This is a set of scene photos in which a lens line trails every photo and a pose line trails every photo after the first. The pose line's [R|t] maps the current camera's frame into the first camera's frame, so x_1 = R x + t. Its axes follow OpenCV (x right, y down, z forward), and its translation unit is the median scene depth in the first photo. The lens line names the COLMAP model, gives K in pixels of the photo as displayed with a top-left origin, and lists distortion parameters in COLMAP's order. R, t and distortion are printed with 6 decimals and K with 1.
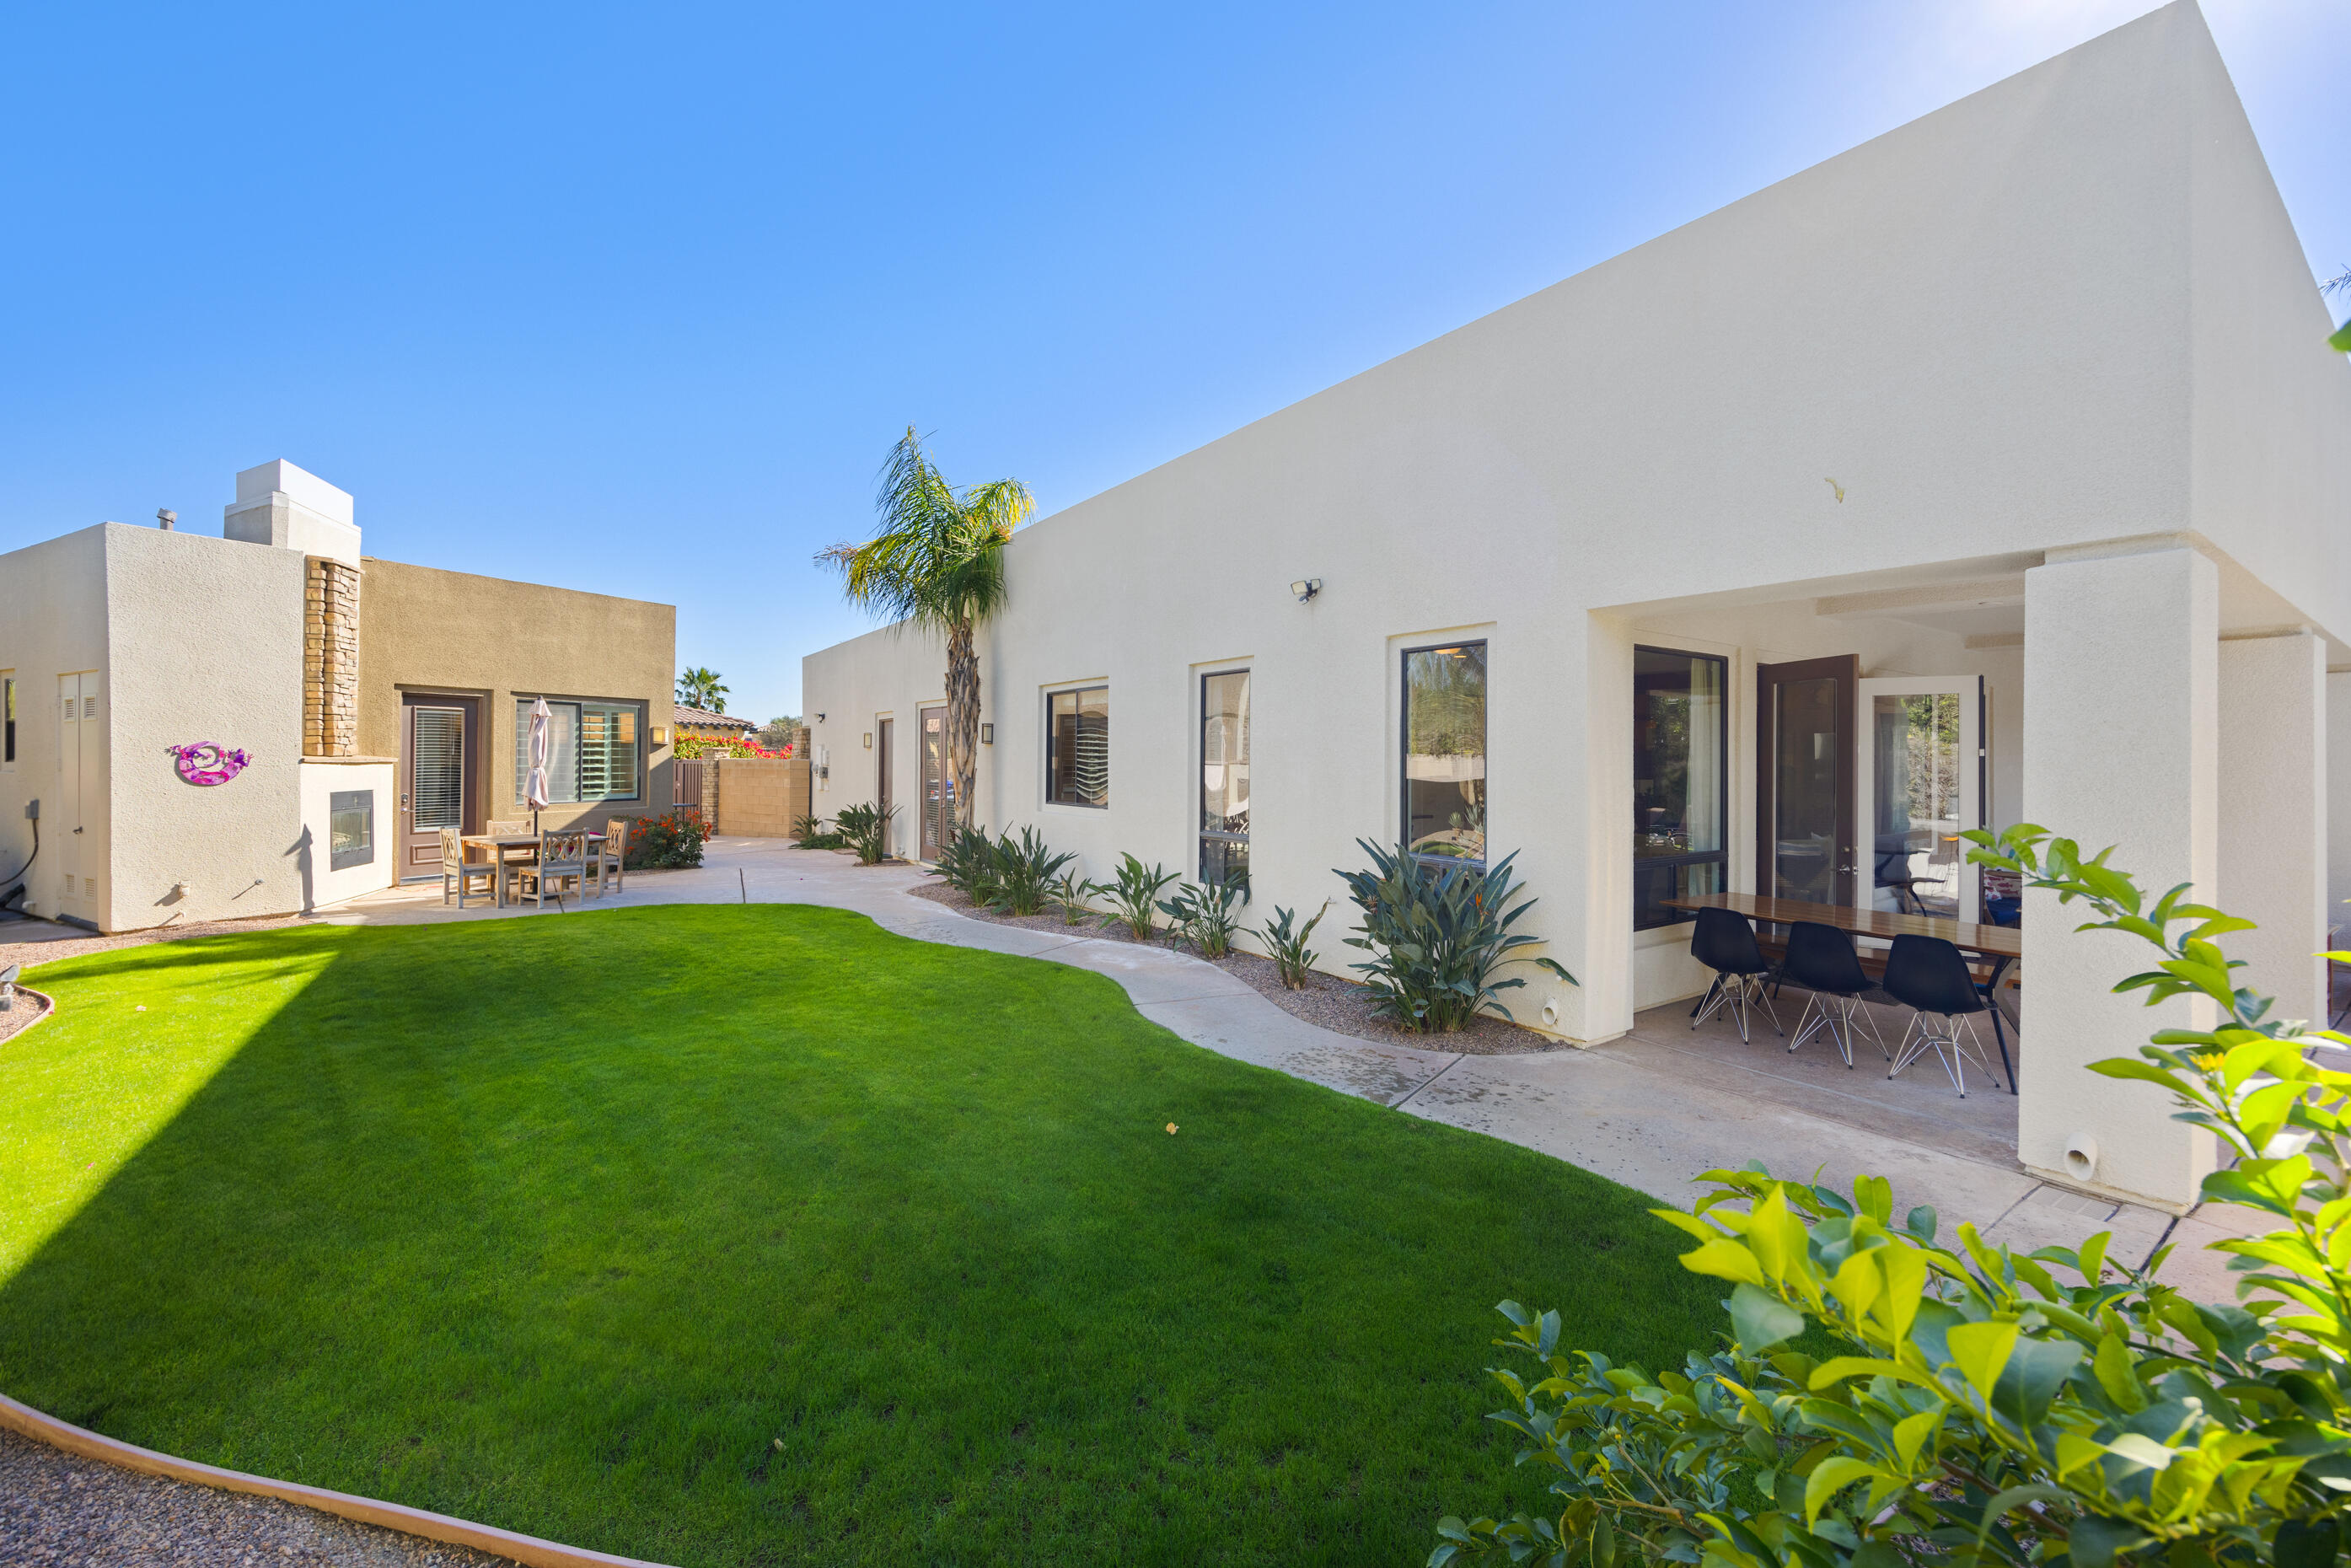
lens RADIAL K [[932.0, 0, 1175.0], [0, 932.0, 774.5], [0, 0, 1]] dist [-0.001522, 0.000197]
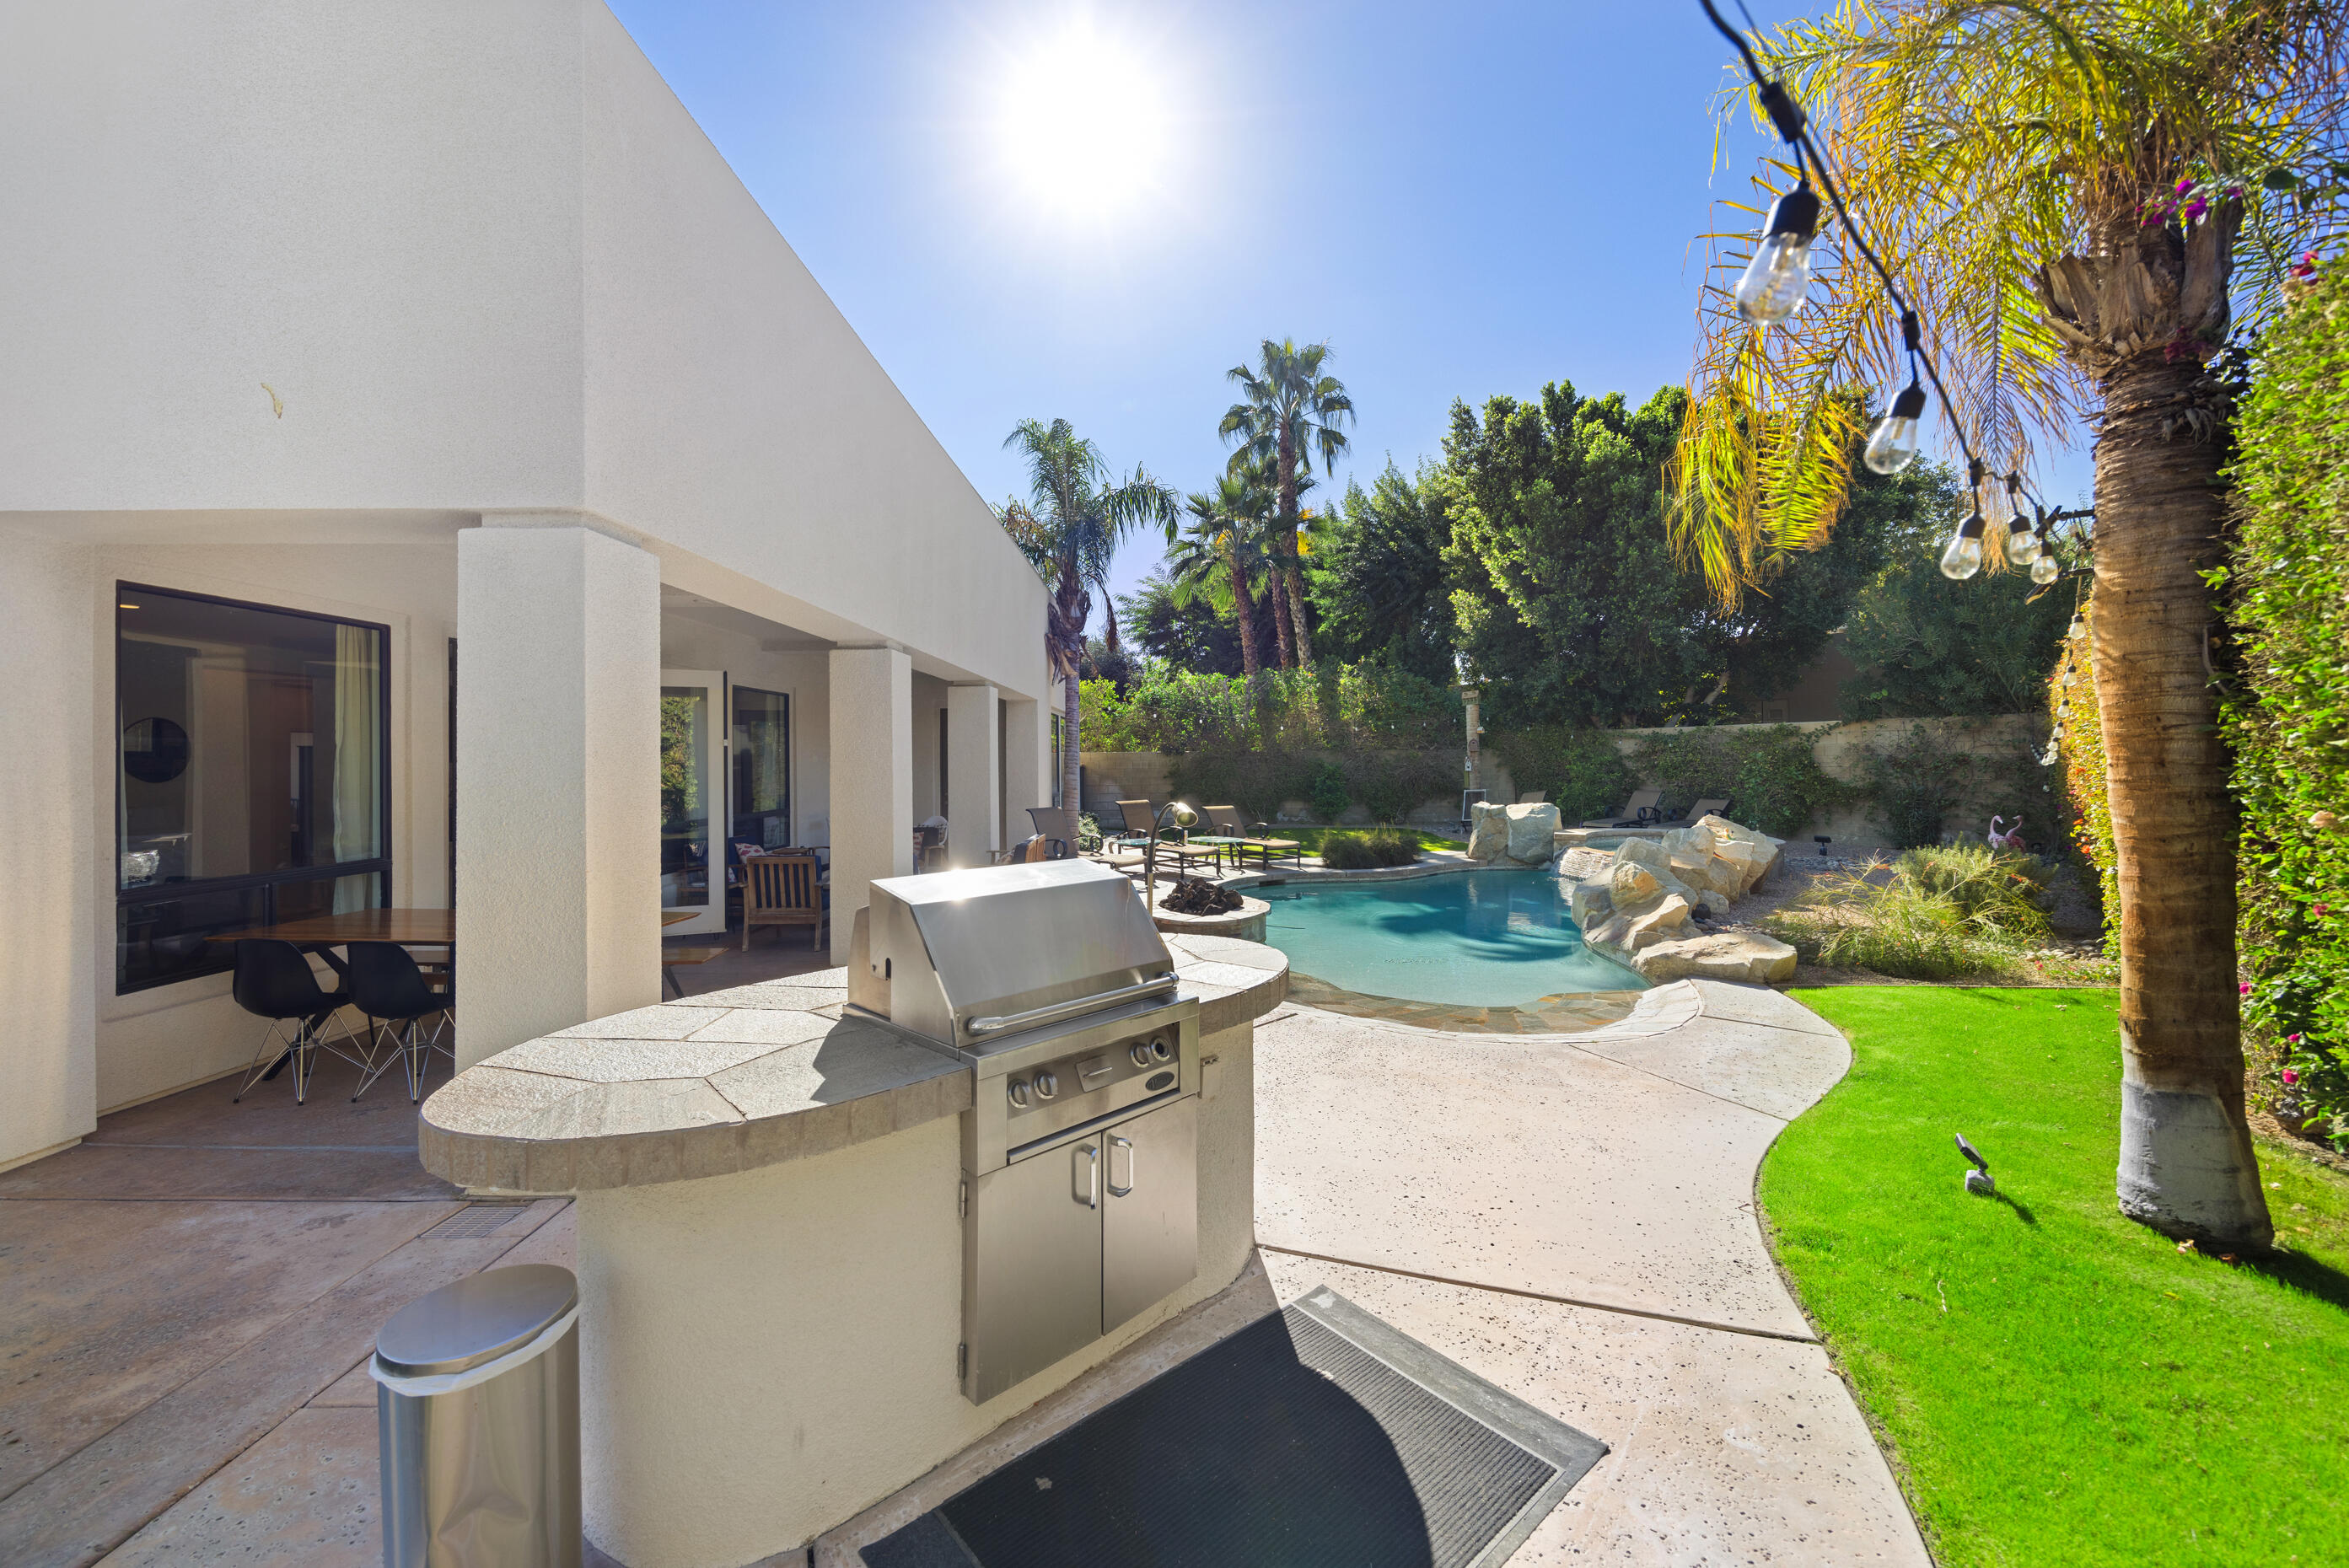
lens RADIAL K [[931.1, 0, 1173.1], [0, 931.1, 779.1], [0, 0, 1]] dist [-0.001522, 0.000197]
pose [[0.571846, -0.020401, 0.820107, 0.341923], [0.017010, 0.999771, 0.013009, 0.013575], [-0.820185, 0.006511, 0.572062, -0.049338]]
